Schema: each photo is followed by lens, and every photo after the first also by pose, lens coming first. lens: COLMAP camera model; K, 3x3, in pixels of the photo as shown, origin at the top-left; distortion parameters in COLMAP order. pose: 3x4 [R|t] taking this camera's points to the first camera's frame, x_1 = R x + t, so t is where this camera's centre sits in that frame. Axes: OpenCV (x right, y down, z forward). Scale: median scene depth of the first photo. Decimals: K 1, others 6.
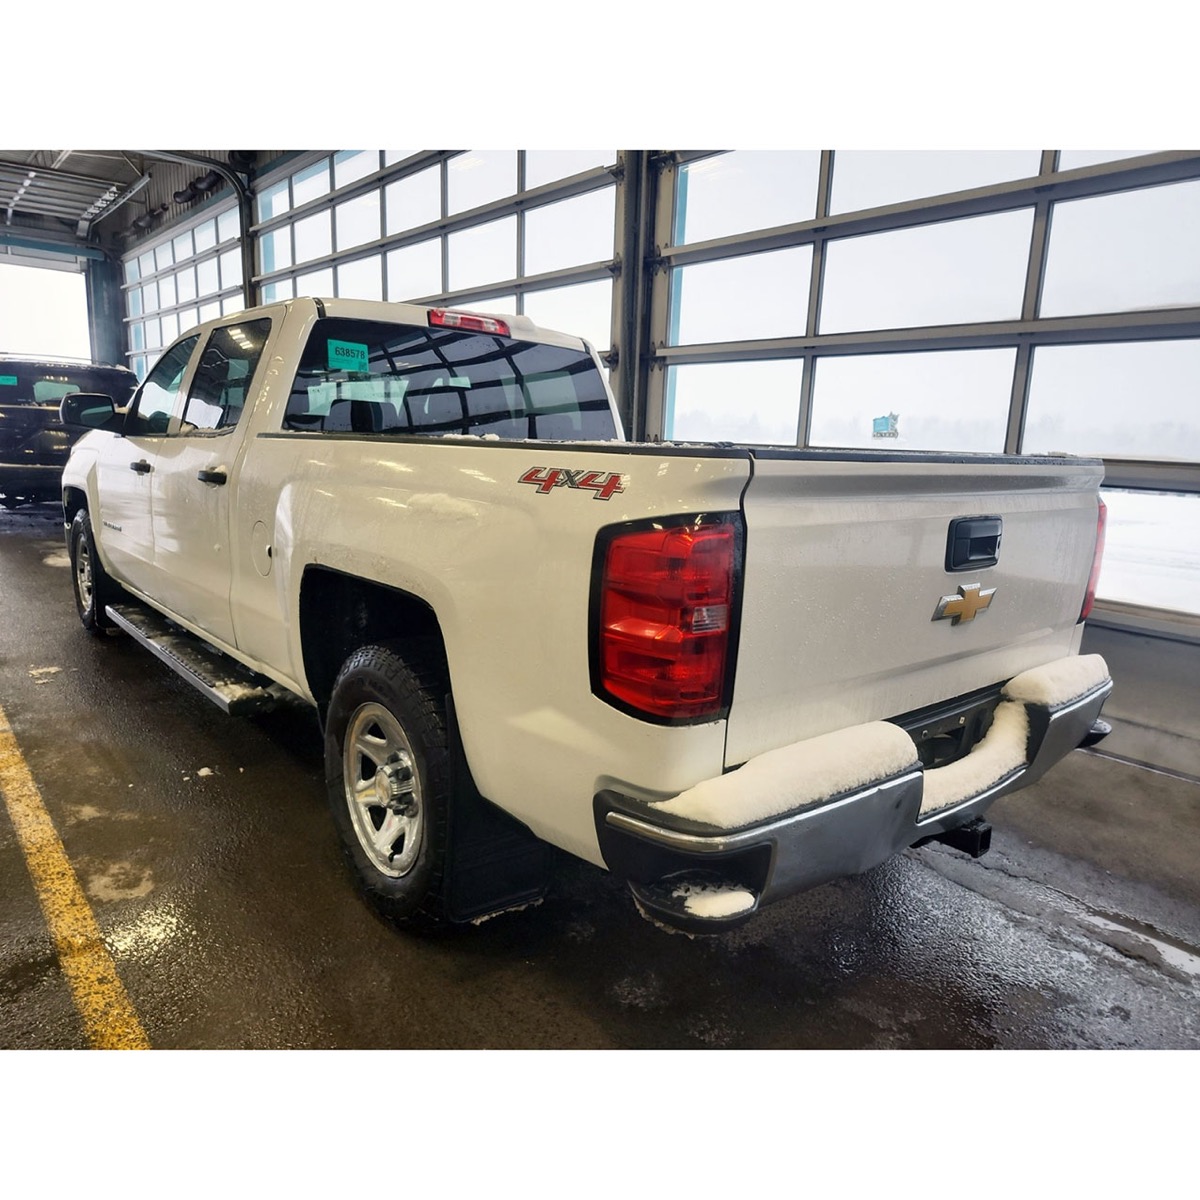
lens RADIAL K [[869.7, 0, 597.4], [0, 869.7, 575.4], [0, 0, 1]] dist [0.007951, 0.002973]
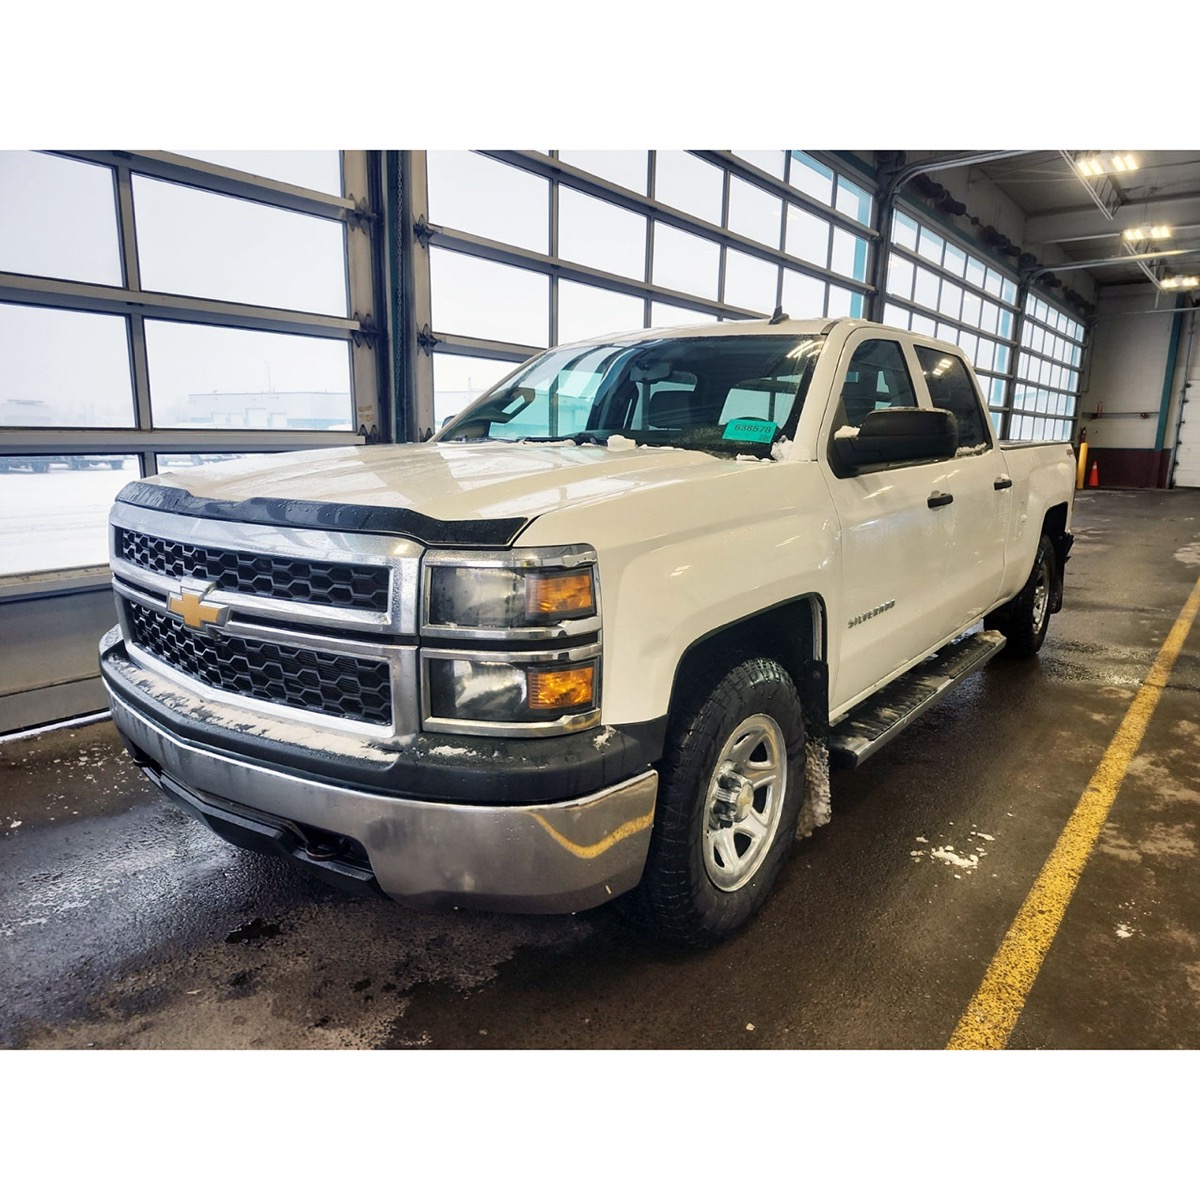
lens RADIAL K [[869.7, 0, 597.4], [0, 869.7, 575.4], [0, 0, 1]] dist [0.007951, 0.002973]
pose [[-0.231442, -0.197558, 0.952578, -1.224868], [0.124826, 0.965040, 0.230470, -0.280023], [-0.964807, 0.172247, -0.198691, 1.454338]]
